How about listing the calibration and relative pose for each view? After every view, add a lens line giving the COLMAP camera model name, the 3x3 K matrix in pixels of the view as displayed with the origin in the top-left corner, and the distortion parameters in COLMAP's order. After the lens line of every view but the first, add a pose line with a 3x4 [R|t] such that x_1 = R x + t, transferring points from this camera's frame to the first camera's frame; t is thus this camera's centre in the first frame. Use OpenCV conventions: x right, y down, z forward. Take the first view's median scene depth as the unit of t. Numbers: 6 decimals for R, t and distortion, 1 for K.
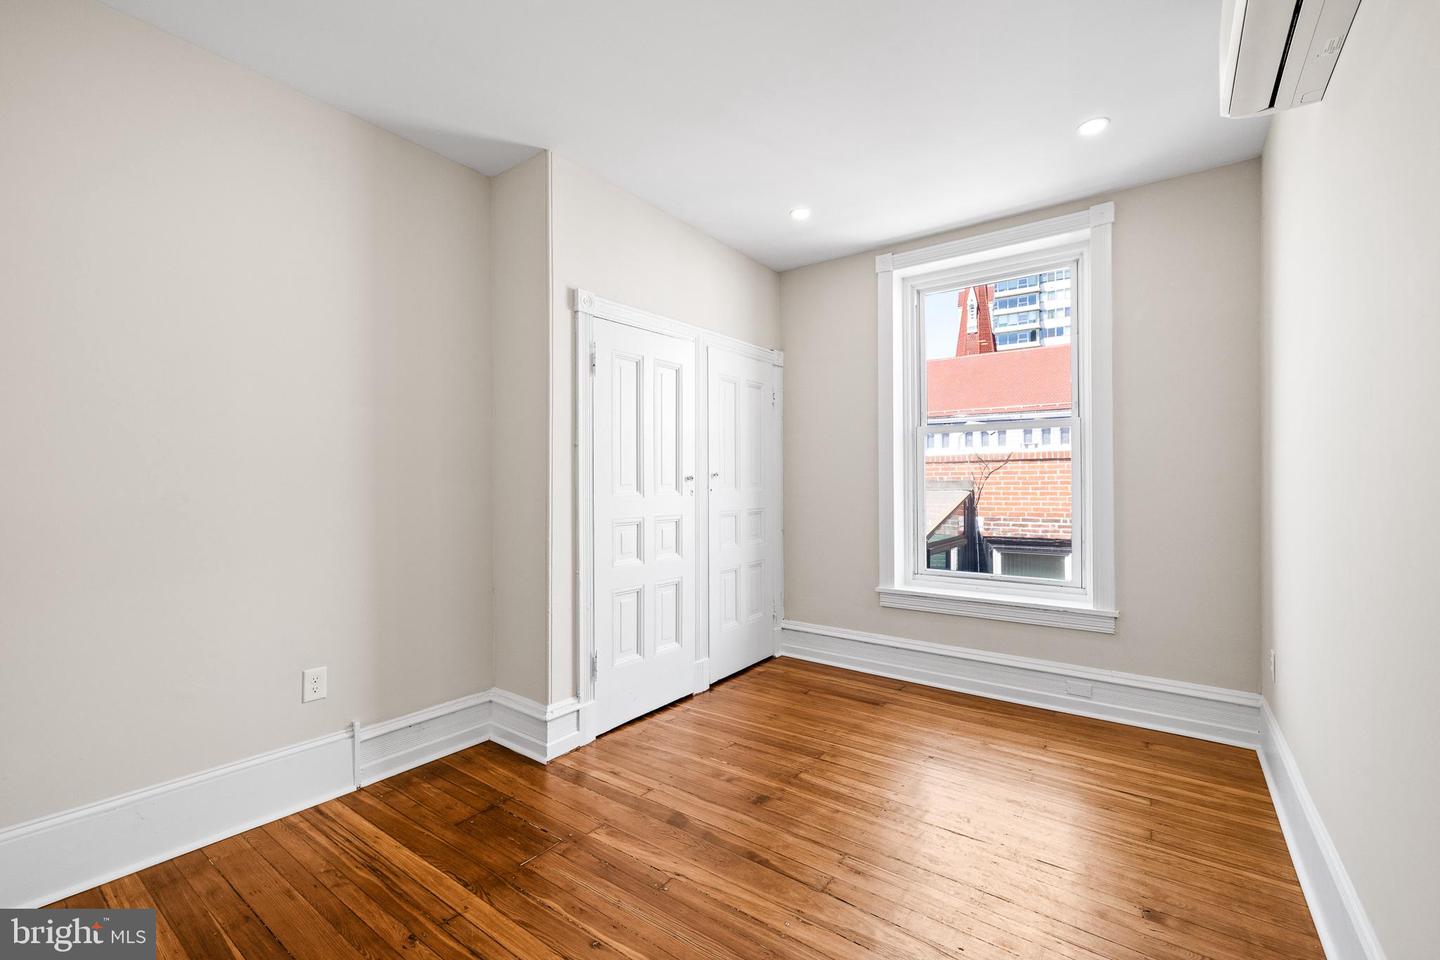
lens RADIAL K [[599.1, 0, 720.0], [0, 599.1, 480.0], [0, 0, 1]] dist [0.001444, 0.000356]
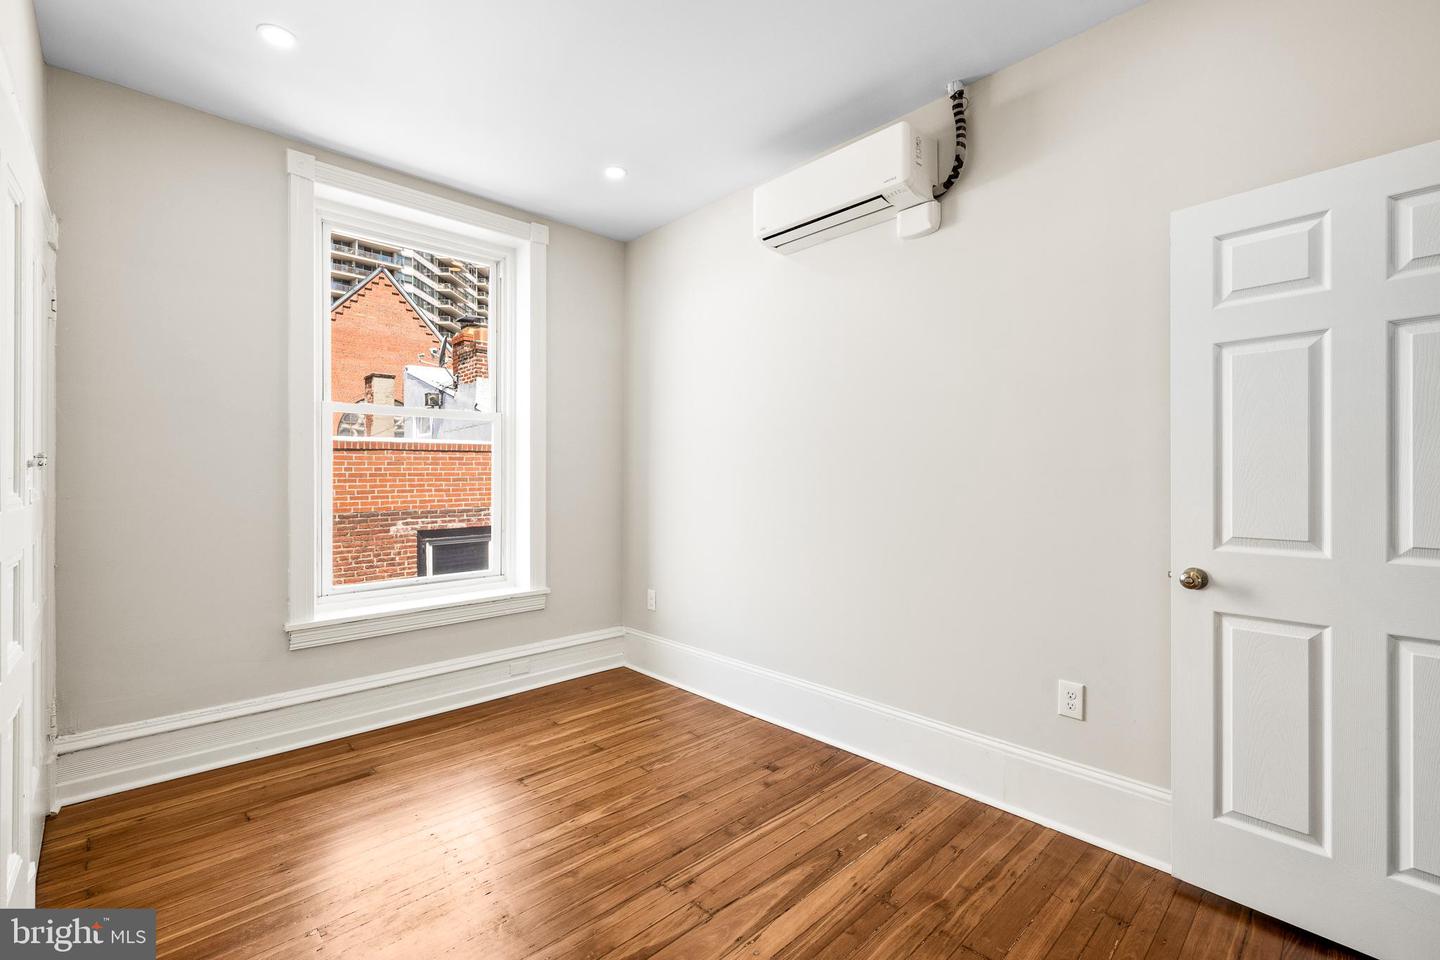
lens RADIAL K [[624.2, 0, 714.2], [0, 624.2, 477.2], [0, 0, 1]] dist [0.000540, -0.000031]
pose [[0.180308, -0.001964, 0.983608, -0.418502], [-0.005853, 0.999978, 0.003069, 0.002813], [-0.983593, -0.006310, 0.180293, 0.444112]]
